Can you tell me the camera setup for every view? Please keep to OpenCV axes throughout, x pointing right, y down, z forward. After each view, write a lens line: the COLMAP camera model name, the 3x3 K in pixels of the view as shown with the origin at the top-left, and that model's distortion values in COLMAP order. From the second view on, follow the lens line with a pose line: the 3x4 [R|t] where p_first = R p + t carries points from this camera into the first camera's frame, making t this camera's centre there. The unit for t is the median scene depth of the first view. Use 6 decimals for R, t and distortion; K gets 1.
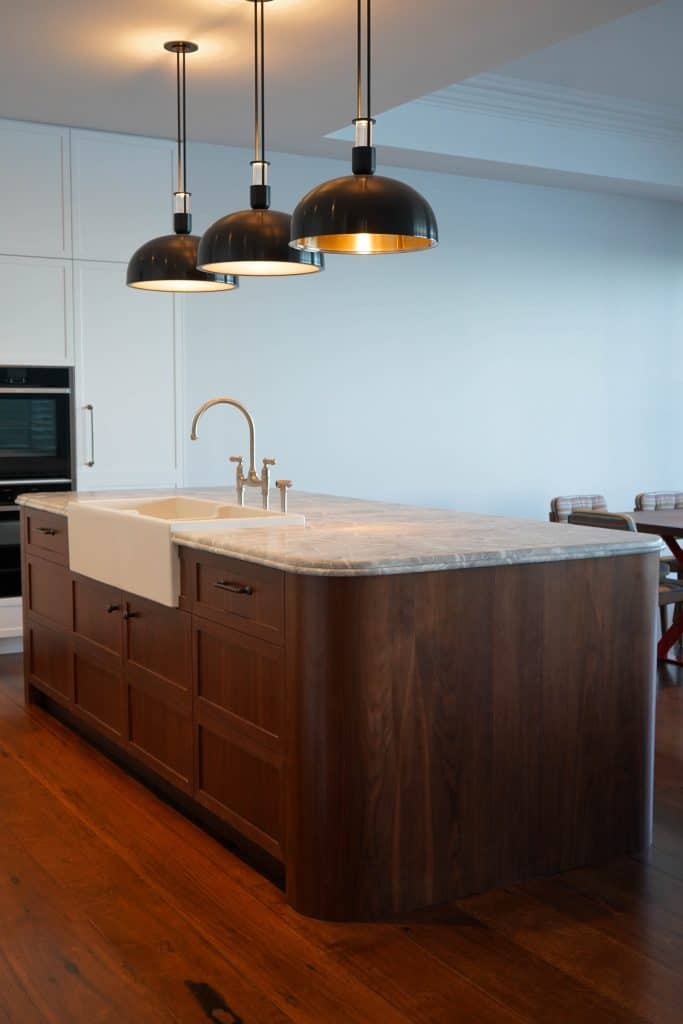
lens RADIAL K [[1179.4, 0, 341.5], [0, 1179.4, 512.0], [0, 0, 1]] dist [0.009002, 0.006400]
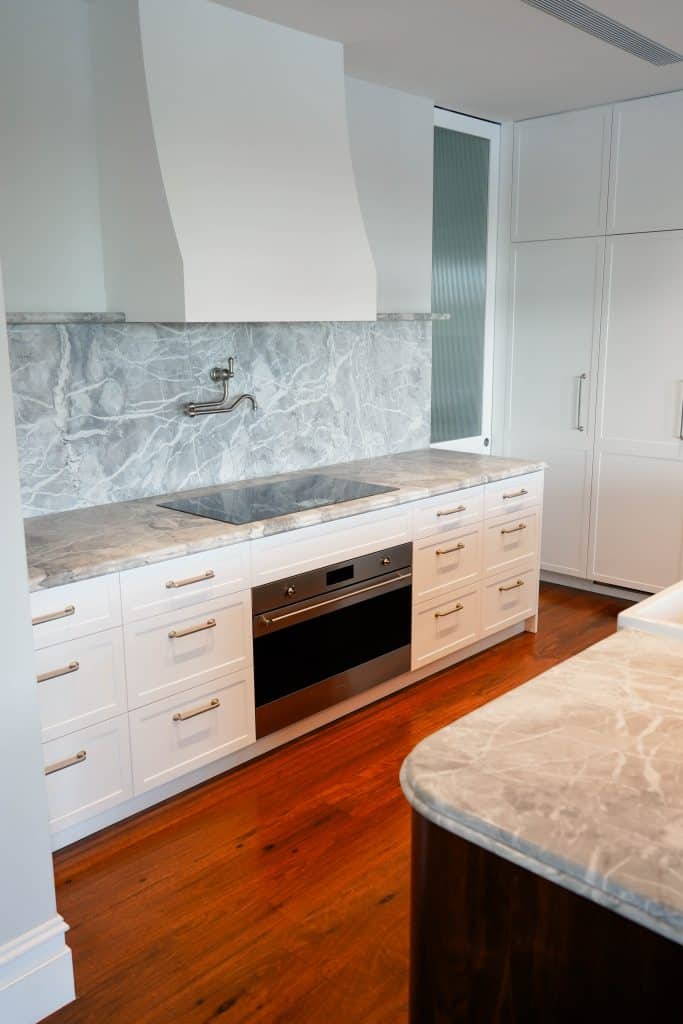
lens RADIAL K [[867.5, 0, 341.5], [0, 867.5, 512.0], [0, 0, 1]] dist [0.009187, 0.003293]
pose [[0.271834, 0.206438, -0.939941, 0.365488], [-0.074992, 0.978295, 0.193173, -0.170947], [0.959418, 0.017977, 0.281415, 0.715912]]
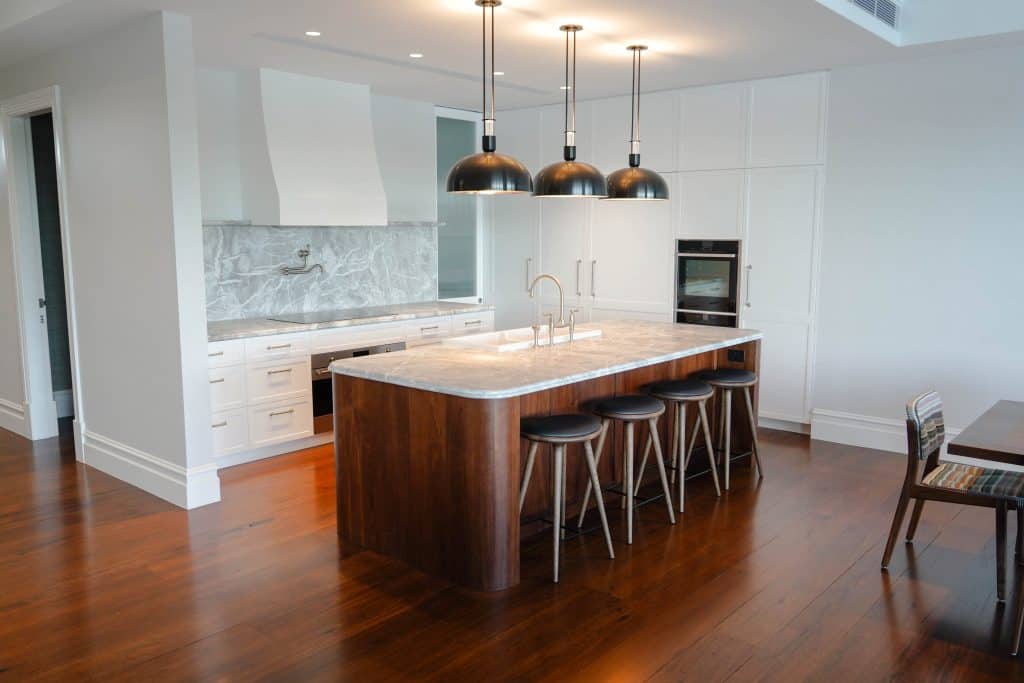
lens RADIAL K [[815.2, 0, 512.0], [0, 815.2, 341.5], [0, 0, 1]] dist [-0.005363, 0.000438]
pose [[0.317426, 0.129743, -0.939366, 1.291766], [-0.079471, 0.990751, 0.109986, -0.162267], [0.944947, 0.039741, 0.324801, 0.722910]]
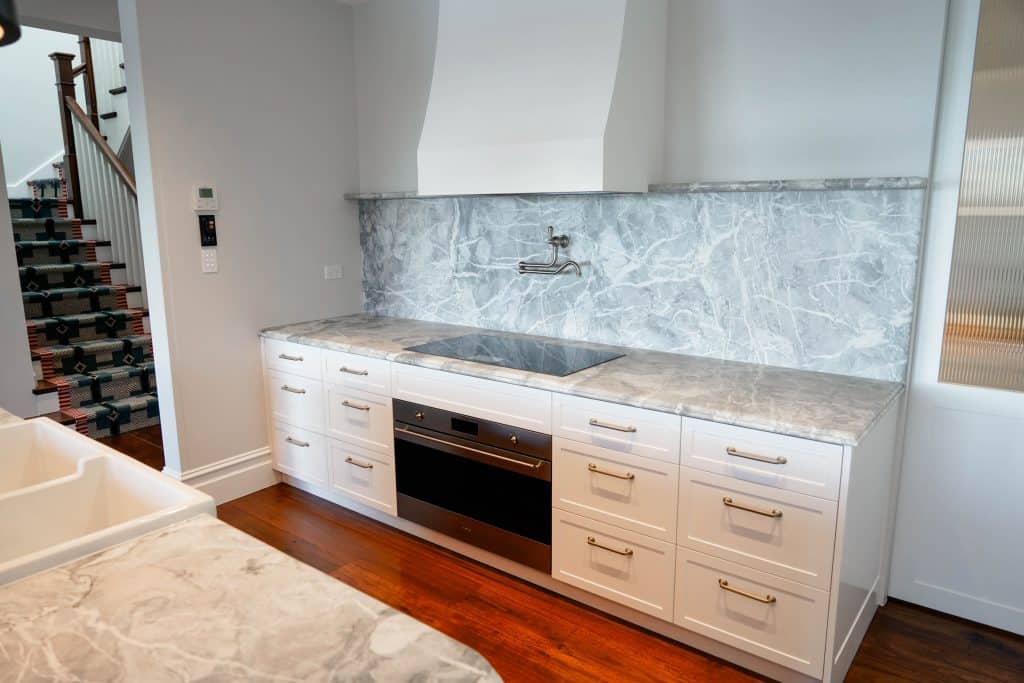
lens RADIAL K [[694.3, 0, 512.0], [0, 694.3, 341.5], [0, 0, 1]] dist [-0.006983, -0.000350]
pose [[-0.930385, 0.076177, -0.358583, -0.341339], [-0.023550, 0.963730, 0.265838, -0.244375], [0.365828, 0.255777, -0.894845, 1.814136]]
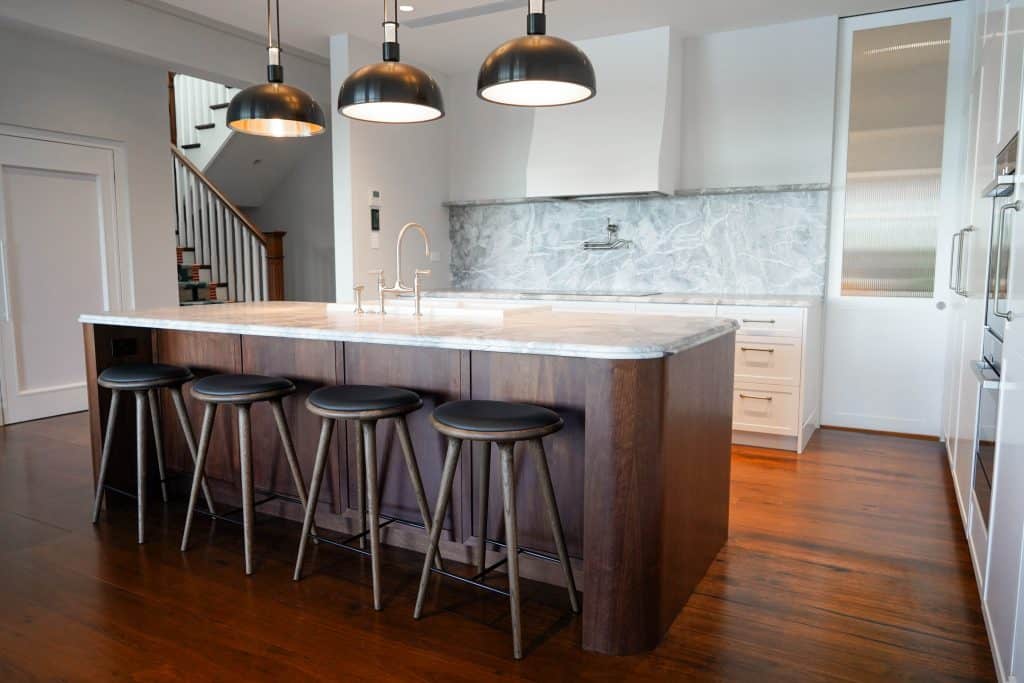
lens RADIAL K [[711.7, 0, 512.0], [0, 711.7, 341.5], [0, 0, 1]] dist [-0.011453, -0.002807]
pose [[-0.861834, 0.057481, -0.503922, 0.270477], [-0.042270, 0.981960, 0.184302, -0.151917], [0.505426, 0.180138, -0.843857, 2.218548]]
